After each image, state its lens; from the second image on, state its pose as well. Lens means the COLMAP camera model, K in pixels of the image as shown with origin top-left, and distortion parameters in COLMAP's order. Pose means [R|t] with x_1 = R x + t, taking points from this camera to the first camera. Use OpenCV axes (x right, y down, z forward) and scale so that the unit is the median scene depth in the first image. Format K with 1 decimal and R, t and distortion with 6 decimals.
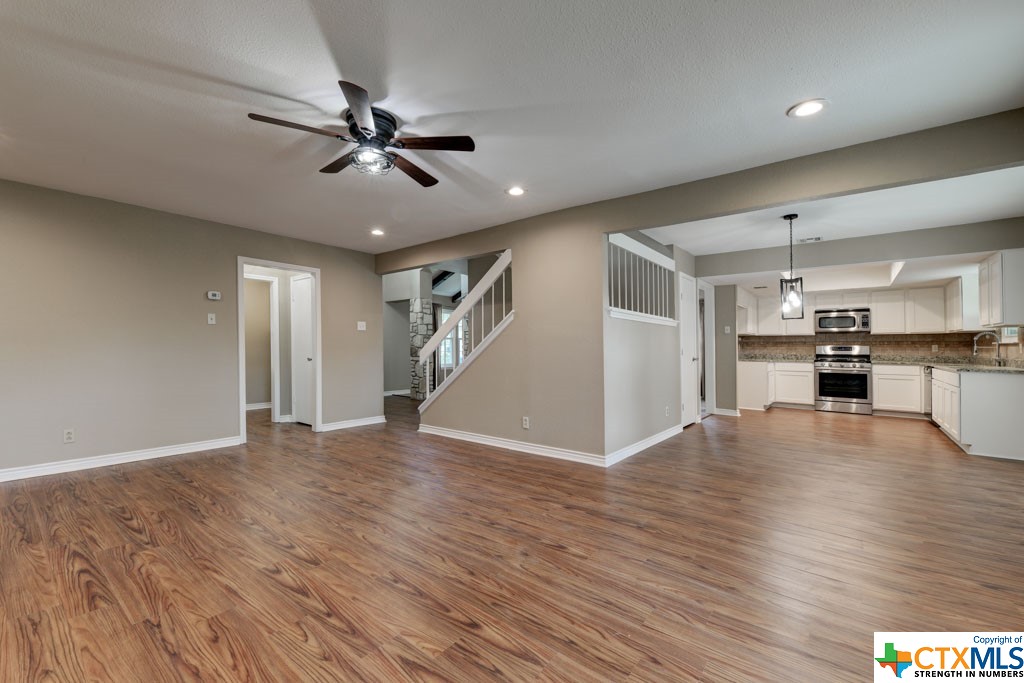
lens RADIAL K [[420.6, 0, 508.9], [0, 420.6, 349.1], [0, 0, 1]] dist [0.001198, -0.000424]
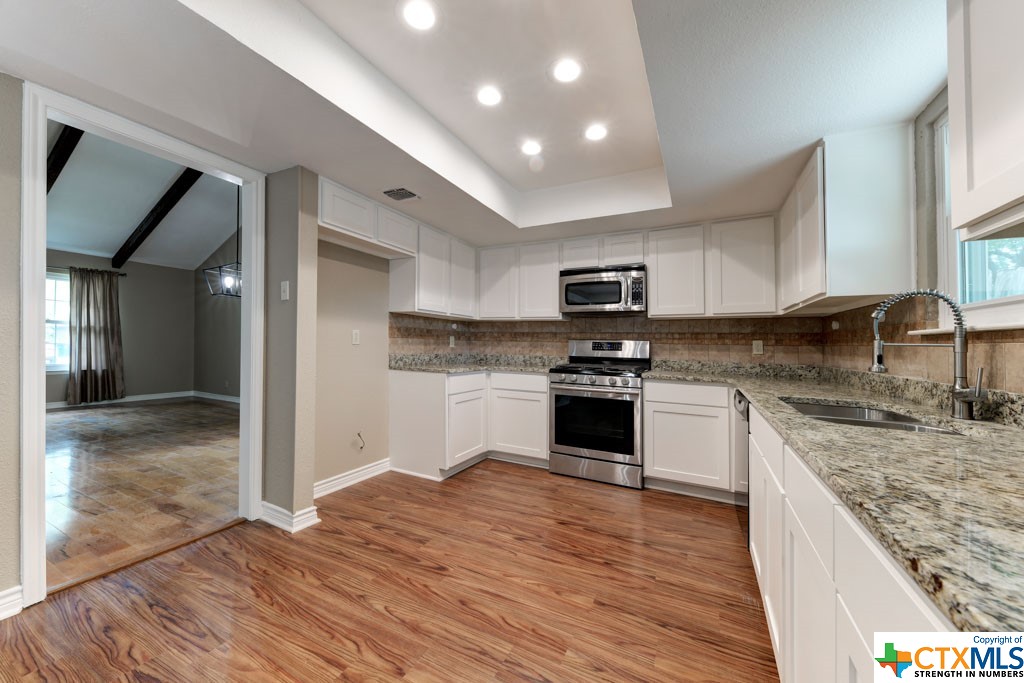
lens RADIAL K [[377.2, 0, 509.7], [0, 377.2, 343.3], [0, 0, 1]] dist [0.001706, -0.000097]
pose [[0.978383, 0.012919, 0.206399, 0.611792], [-0.011912, 0.999910, -0.006120, -0.000470], [-0.206460, 0.003529, 0.978449, 0.602756]]
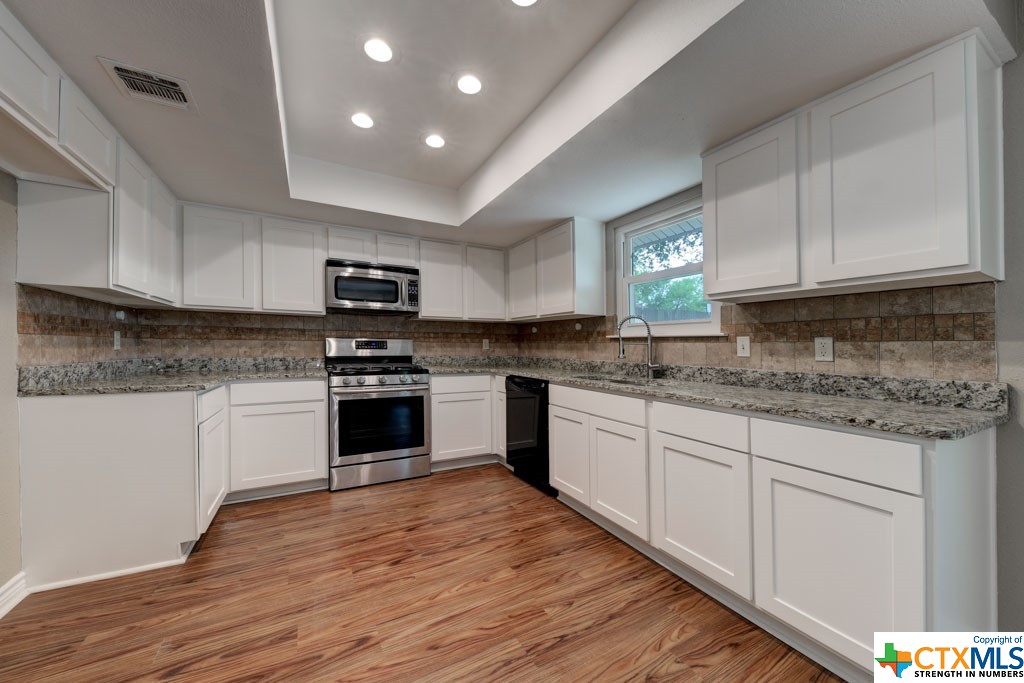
lens RADIAL K [[364.5, 0, 503.0], [0, 364.5, 339.3], [0, 0, 1]] dist [-0.000243, -0.000173]
pose [[0.384358, 0.011469, 0.923113, 0.472622], [-0.001513, 0.999929, -0.011793, -0.003002], [-0.923183, 0.003136, 0.384348, 0.723630]]
